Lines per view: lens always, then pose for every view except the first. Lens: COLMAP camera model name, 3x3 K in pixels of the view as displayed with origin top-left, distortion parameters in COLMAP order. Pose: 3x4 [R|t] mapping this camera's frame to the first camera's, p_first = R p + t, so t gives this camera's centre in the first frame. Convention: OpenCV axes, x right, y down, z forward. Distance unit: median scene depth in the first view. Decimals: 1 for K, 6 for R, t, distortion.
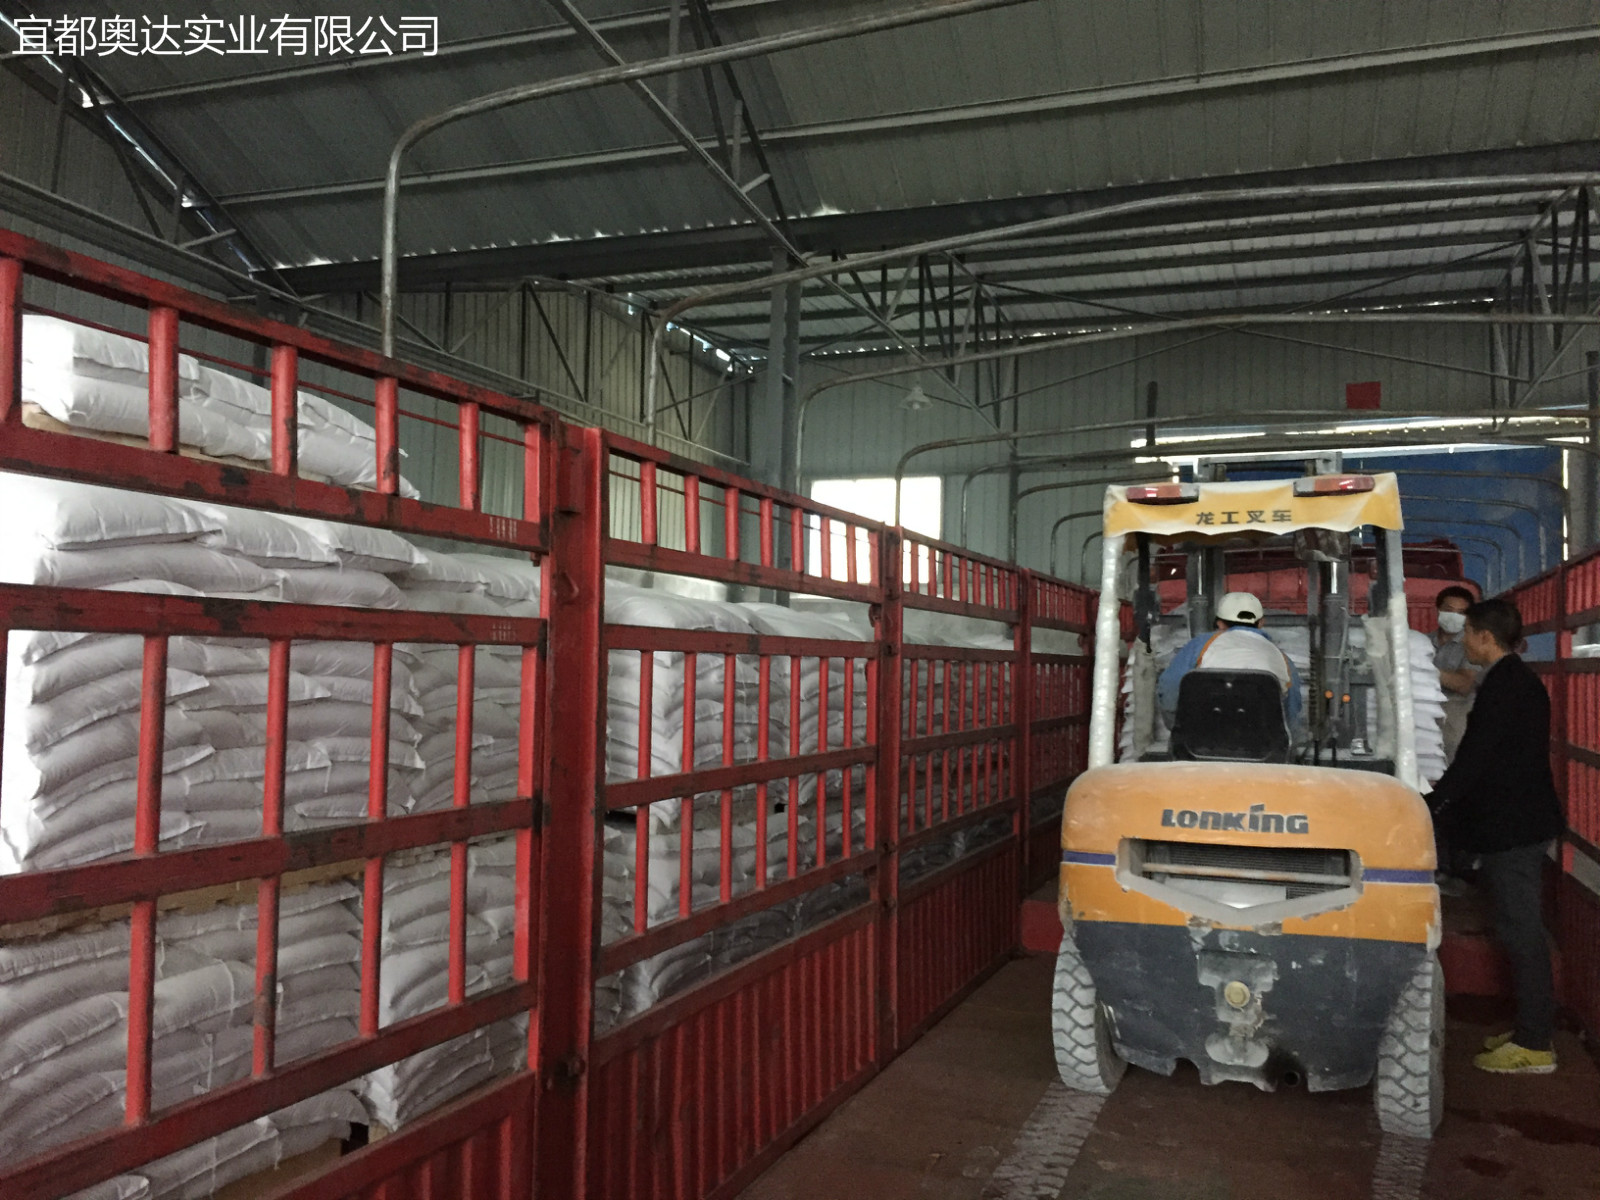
lens RADIAL K [[1355.1, 0, 800.0], [0, 1355.1, 600.0], [0, 0, 1]] dist [0.083821, -0.140873]
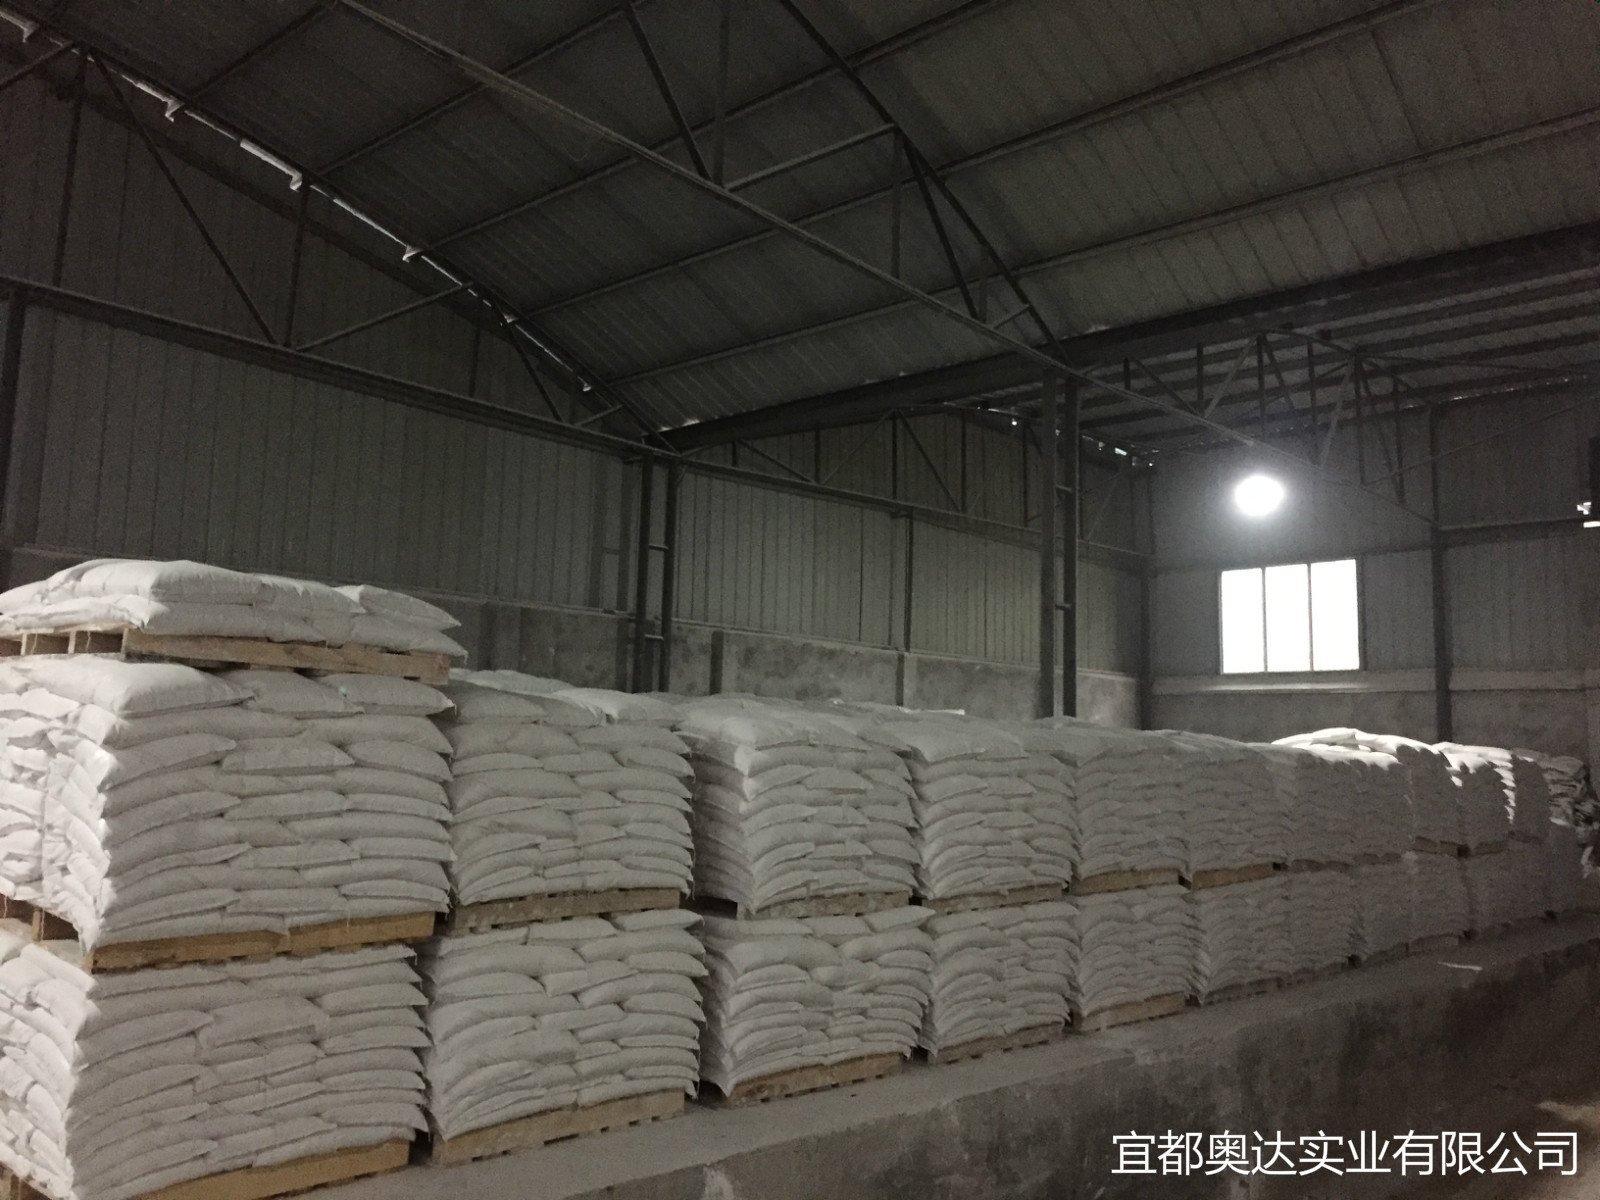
lens RADIAL K [[1355.1, 0, 800.0], [0, 1355.1, 600.0], [0, 0, 1]] dist [0.083821, -0.140873]
pose [[0.926621, -0.056150, -0.371780, 0.174396], [0.031218, 0.996862, -0.072747, -0.007472], [0.374698, 0.055803, 0.925466, -0.039161]]
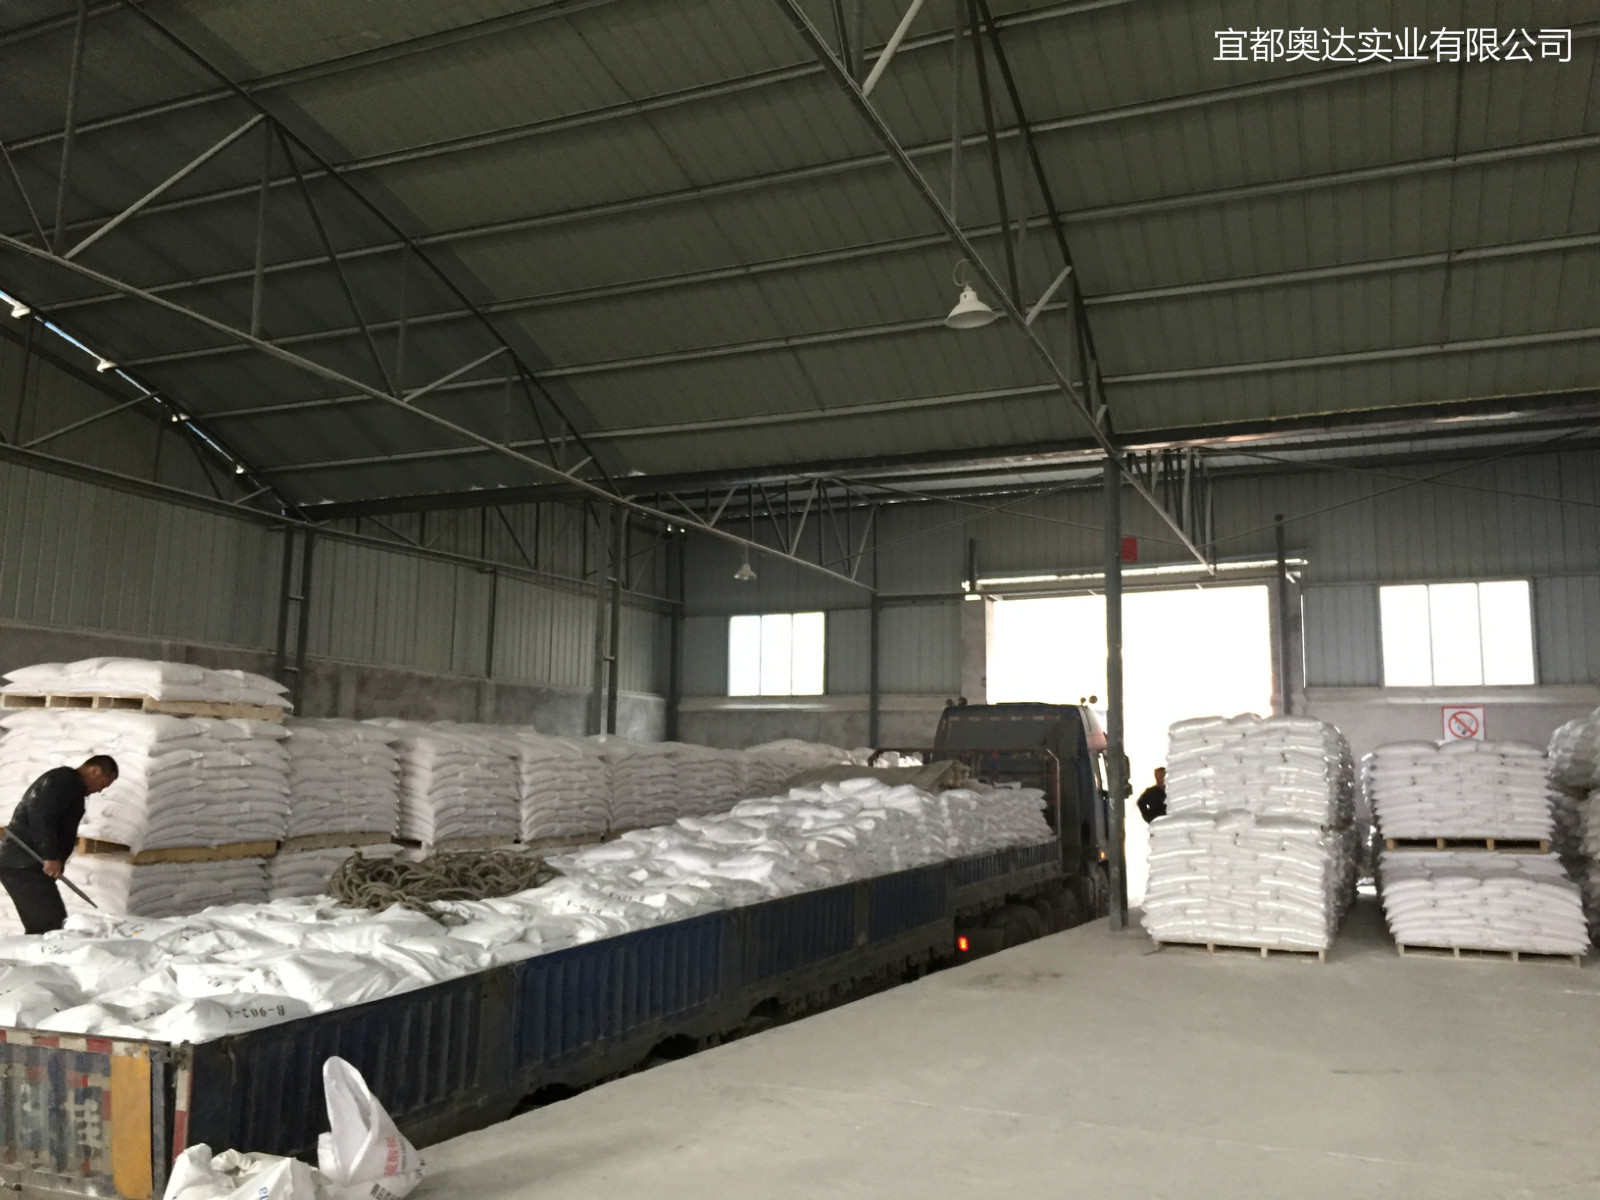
lens RADIAL K [[1355.1, 0, 800.0], [0, 1355.1, 600.0], [0, 0, 1]] dist [0.083821, -0.140873]
pose [[0.998179, -0.025301, -0.054761, 0.271271], [0.021556, 0.997457, -0.067931, -0.027296], [0.056341, 0.066627, 0.996186, -0.503642]]
